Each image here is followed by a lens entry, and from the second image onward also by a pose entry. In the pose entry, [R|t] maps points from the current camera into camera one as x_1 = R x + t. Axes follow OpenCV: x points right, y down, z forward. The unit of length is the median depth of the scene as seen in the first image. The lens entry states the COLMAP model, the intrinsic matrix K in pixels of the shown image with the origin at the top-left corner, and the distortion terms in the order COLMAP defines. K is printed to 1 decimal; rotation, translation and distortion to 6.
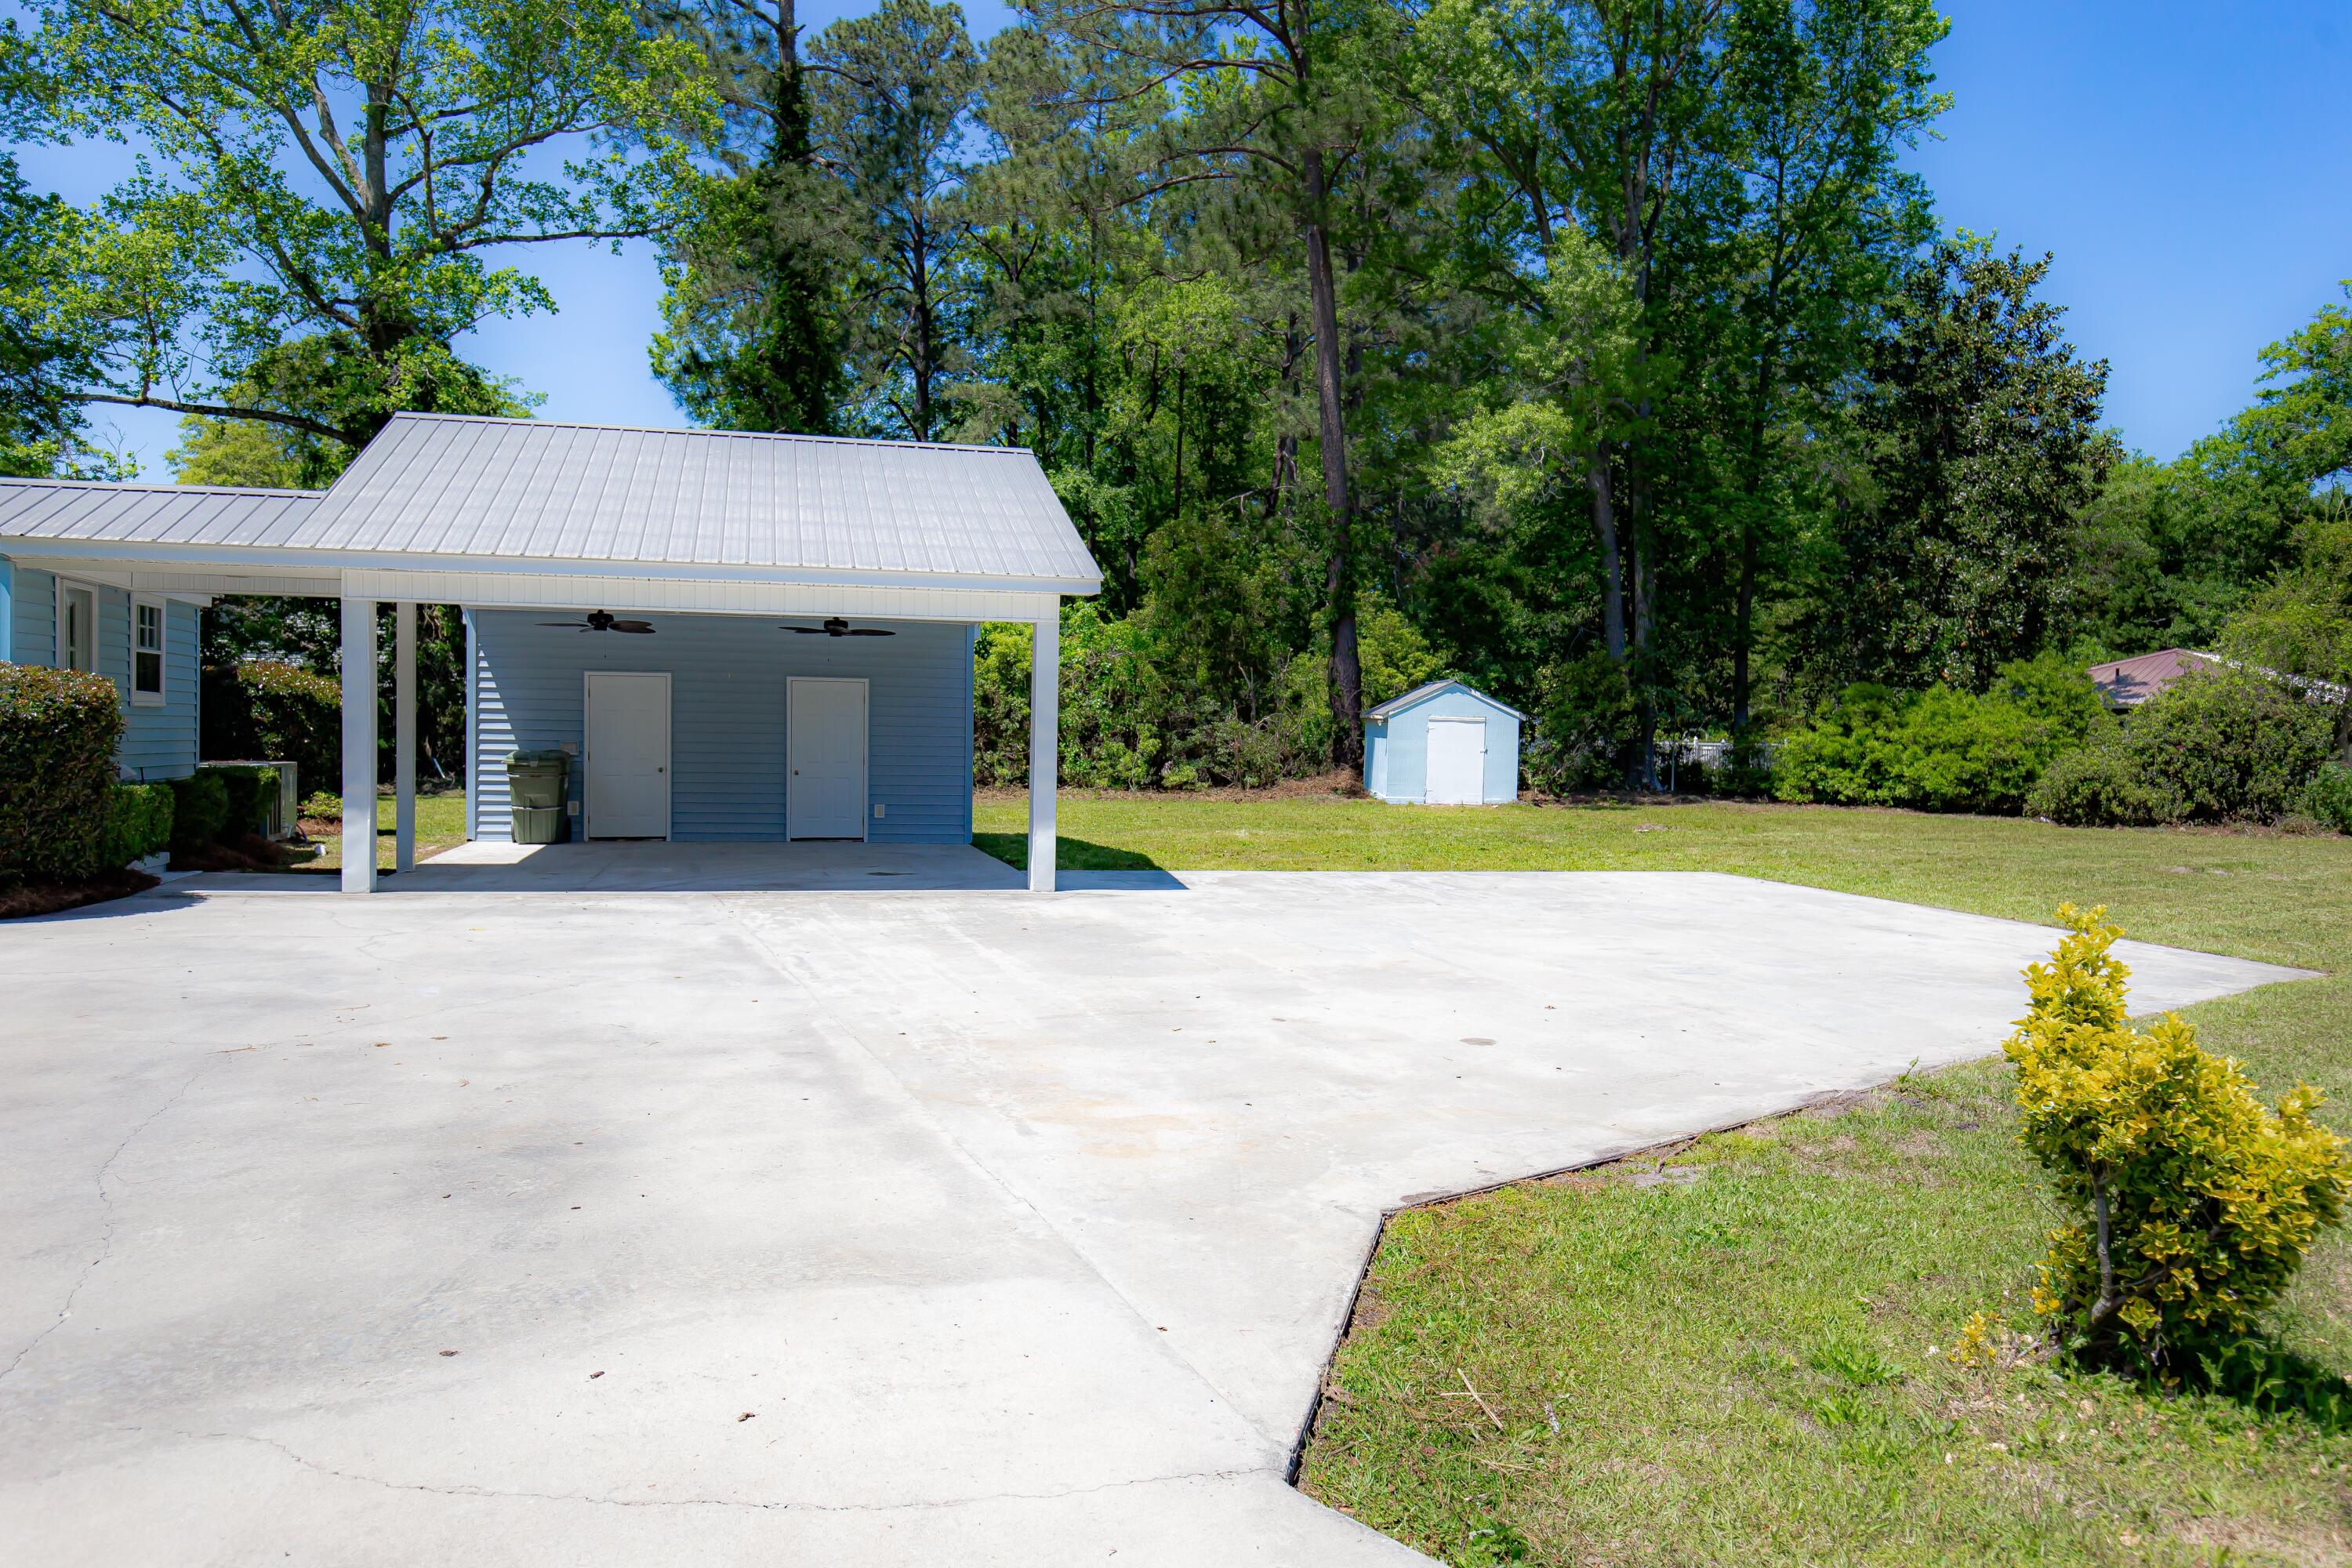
lens RADIAL K [[1591.7, 0, 1176.0], [0, 1591.7, 784.0], [0, 0, 1]] dist [0.001234, -0.000362]
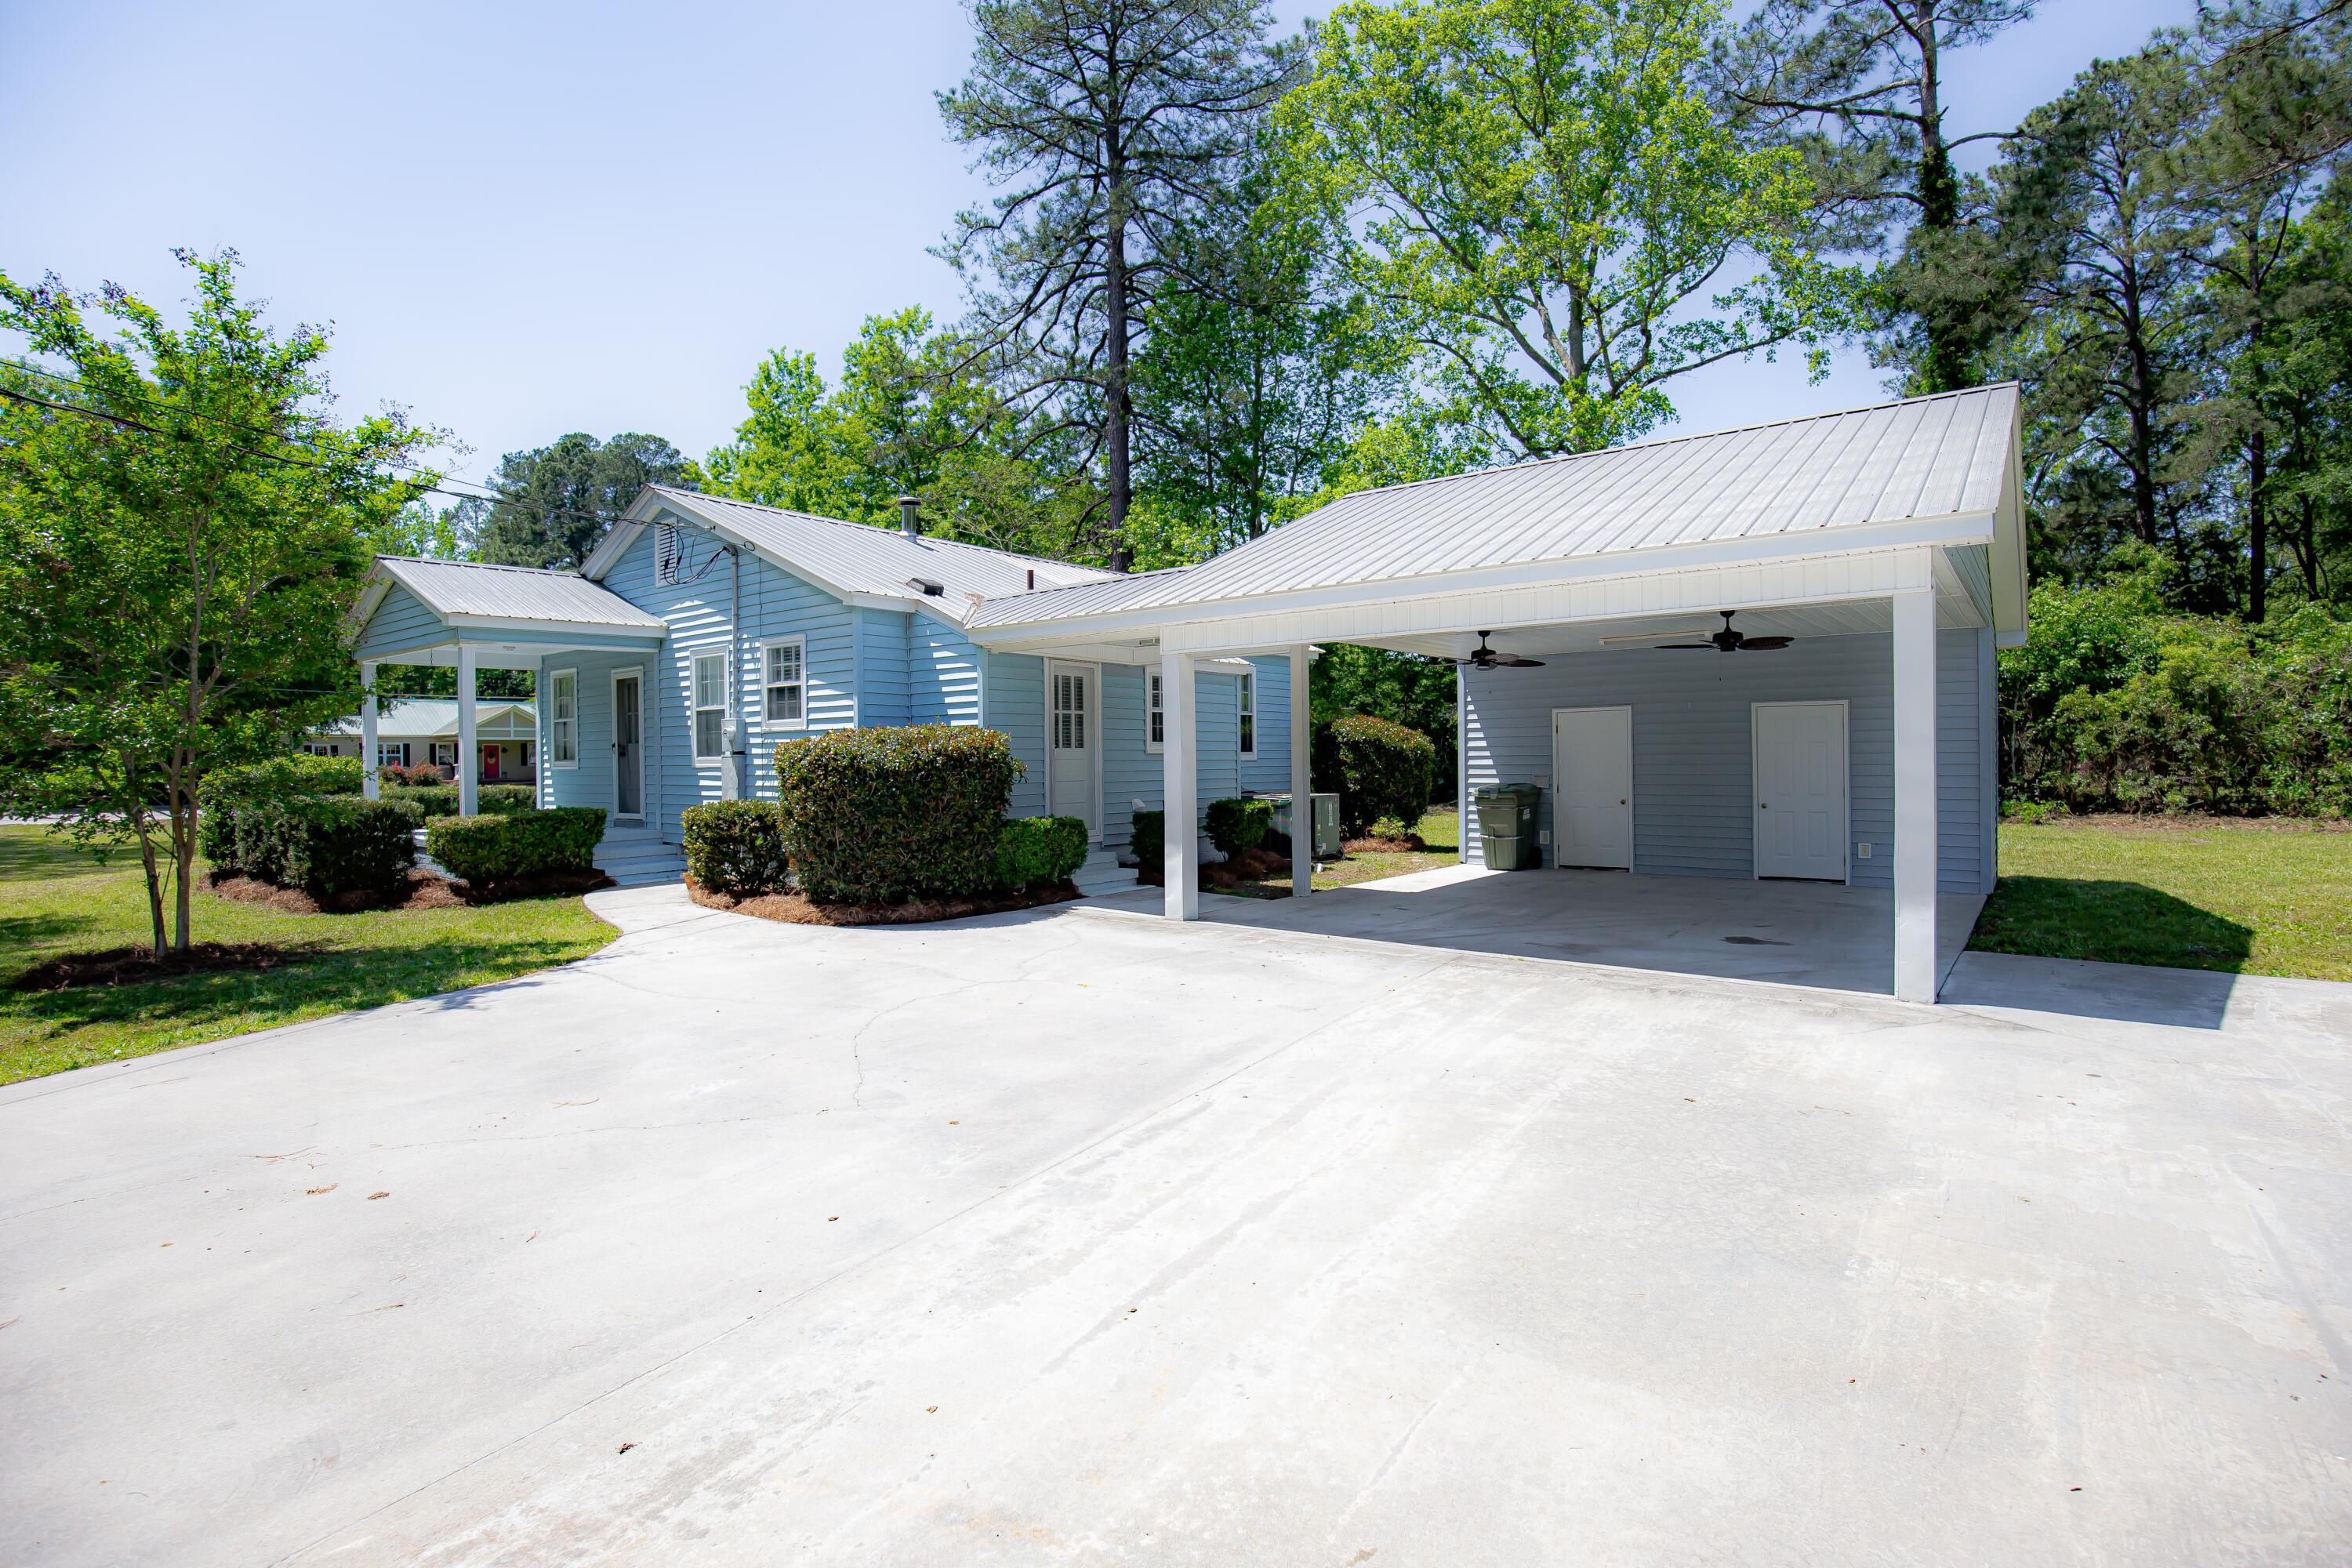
lens RADIAL K [[1125.3, 0, 1222.1], [0, 1125.3, 761.0], [0, 0, 1]] dist [-0.020526, 0.000100]
pose [[0.631438, -0.019633, -0.775178, 0.036682], [-0.006461, 0.999512, -0.030577, -0.005826], [0.775400, 0.024316, 0.631003, 0.179209]]
